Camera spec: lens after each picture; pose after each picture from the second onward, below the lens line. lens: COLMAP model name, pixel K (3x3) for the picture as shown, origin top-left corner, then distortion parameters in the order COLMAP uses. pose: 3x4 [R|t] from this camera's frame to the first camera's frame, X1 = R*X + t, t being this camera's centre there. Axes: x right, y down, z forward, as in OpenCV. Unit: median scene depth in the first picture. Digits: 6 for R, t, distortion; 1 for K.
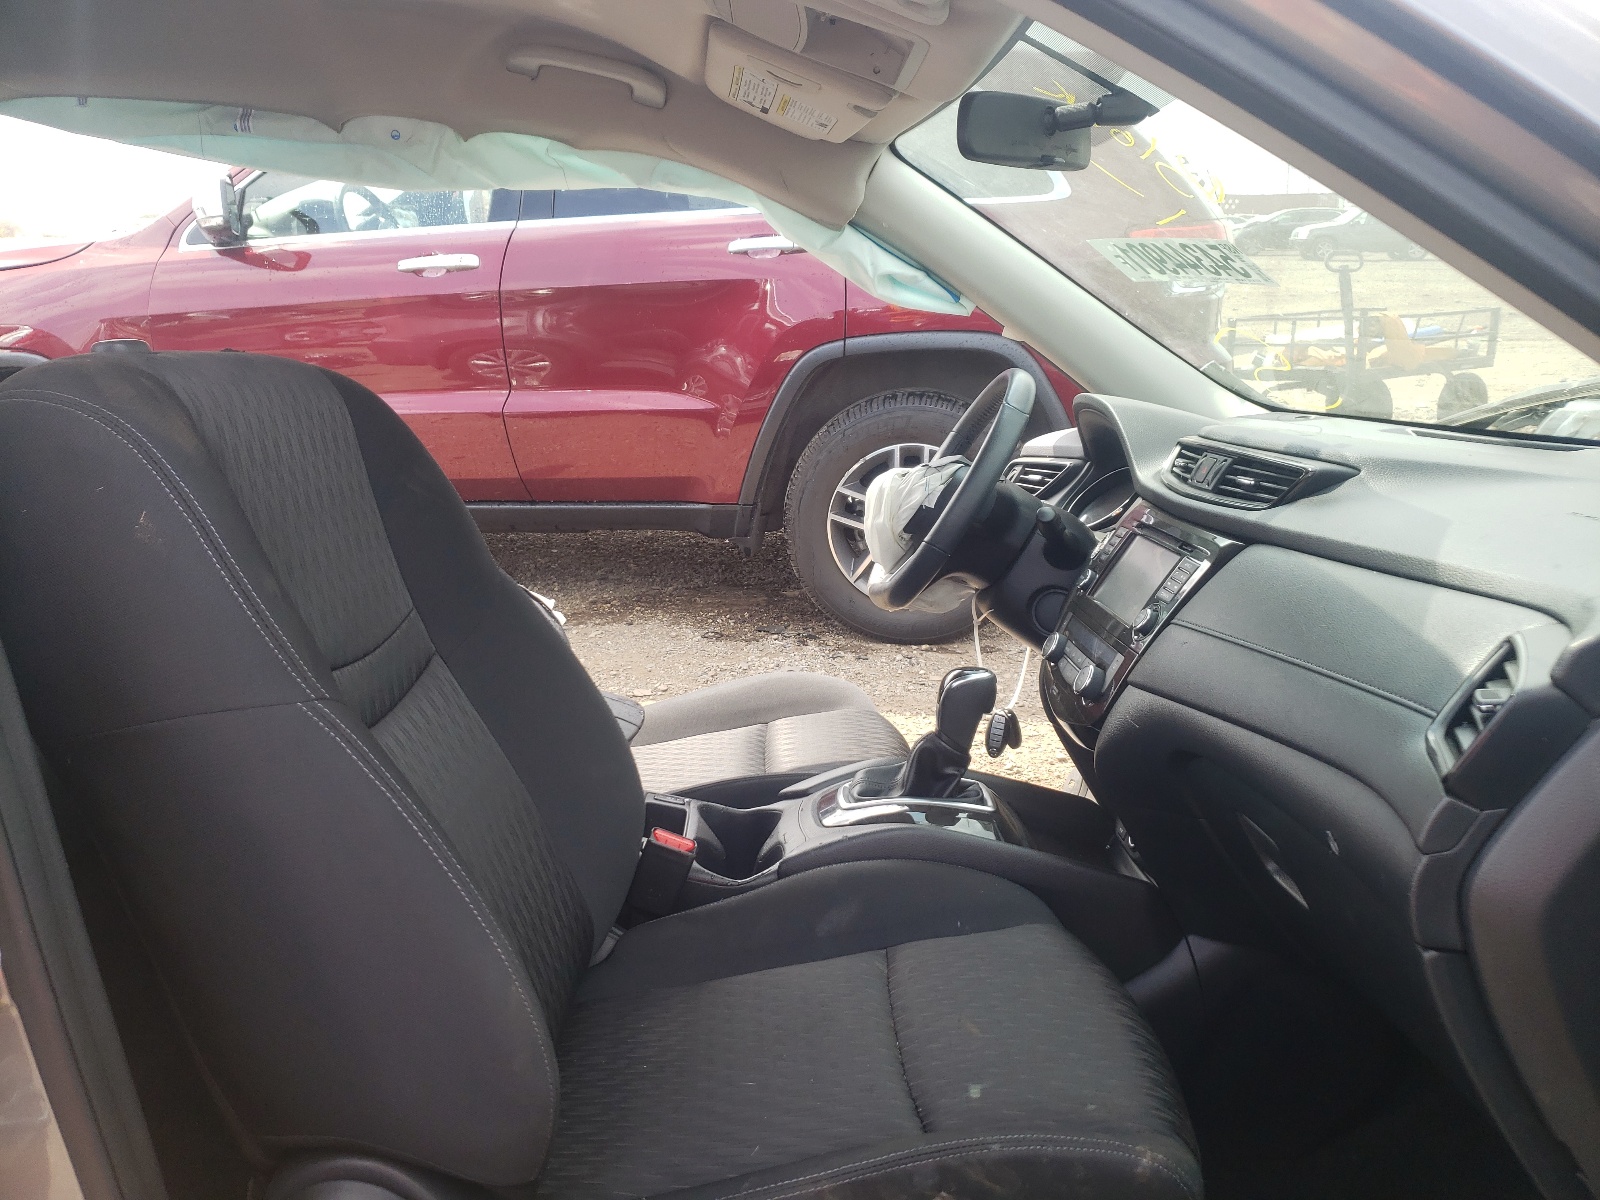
lens RADIAL K [[1209.7, 0, 798.6], [0, 1209.7, 620.9], [0, 0, 1]] dist [-0.019270, 0.002478]
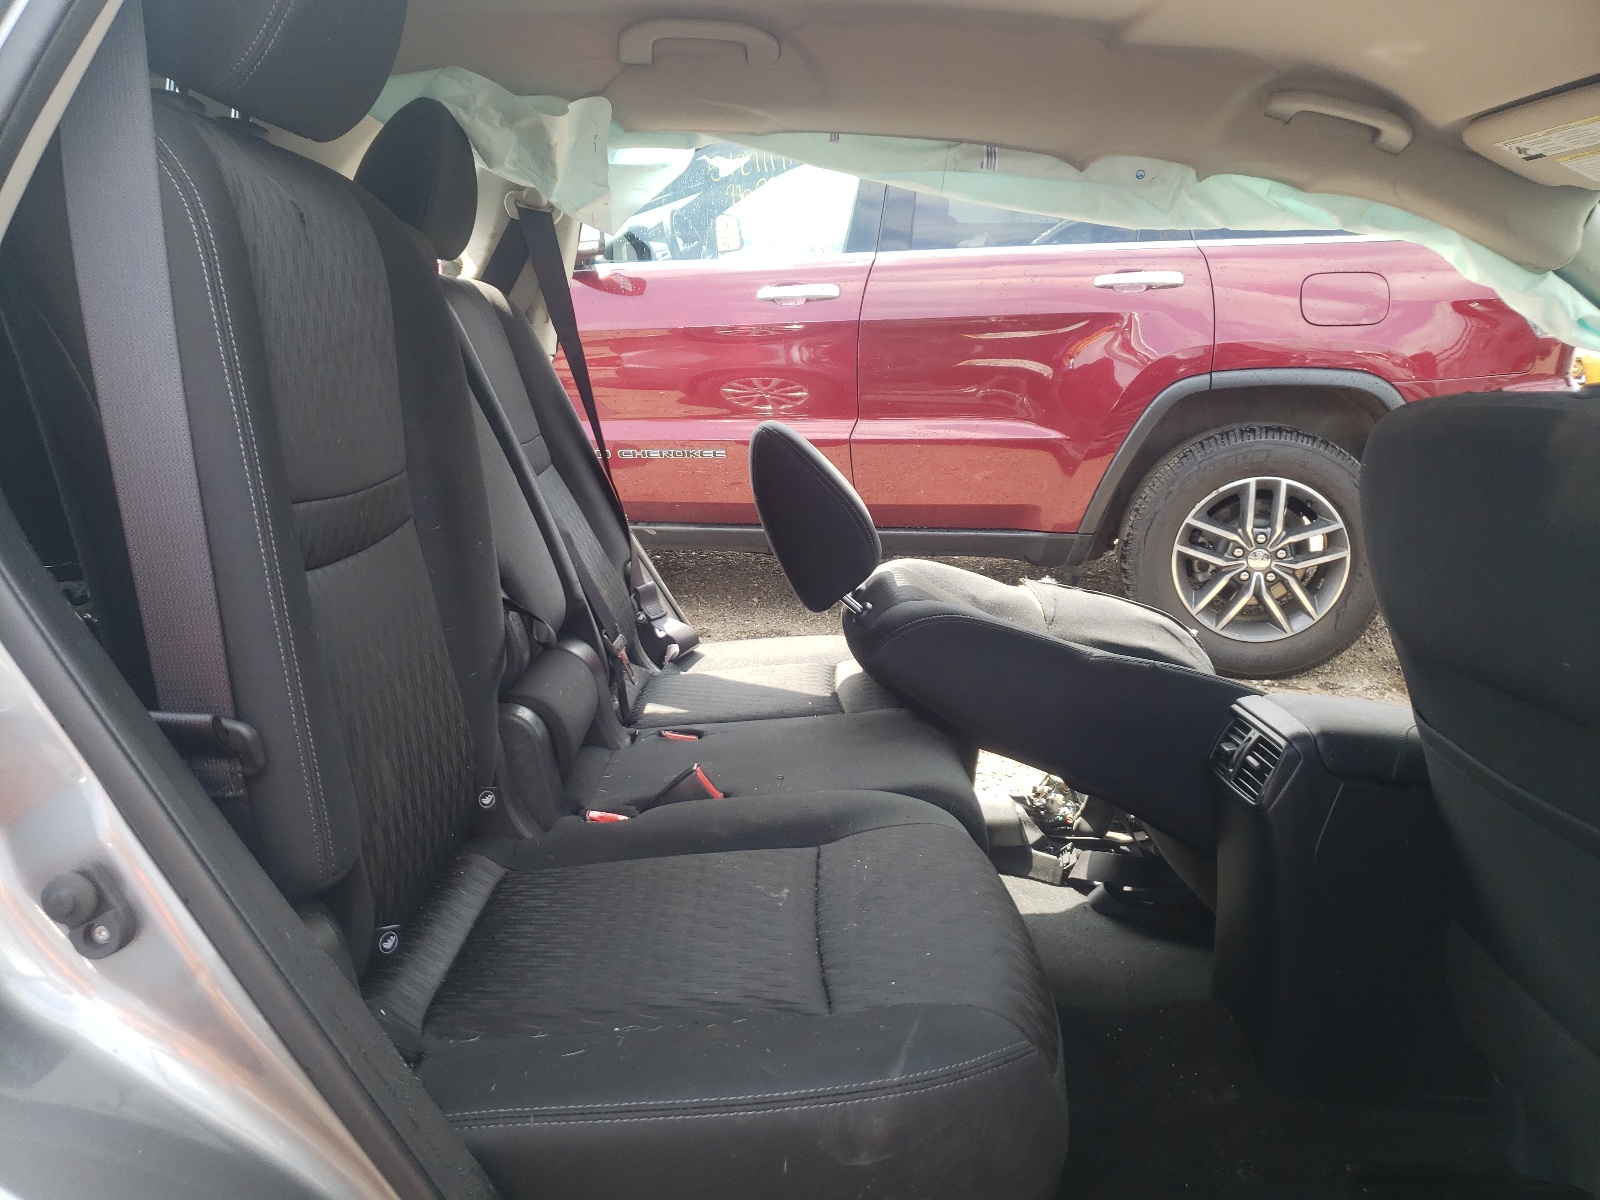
lens RADIAL K [[1209.7, 0, 798.0], [0, 1209.7, 559.0], [0, 0, 1]] dist [-0.019270, 0.002478]
pose [[0.999020, 0.022322, -0.038211, -0.255913], [-0.024957, 0.997240, -0.069928, -0.000134], [0.036545, 0.070813, 0.996820, -0.002874]]
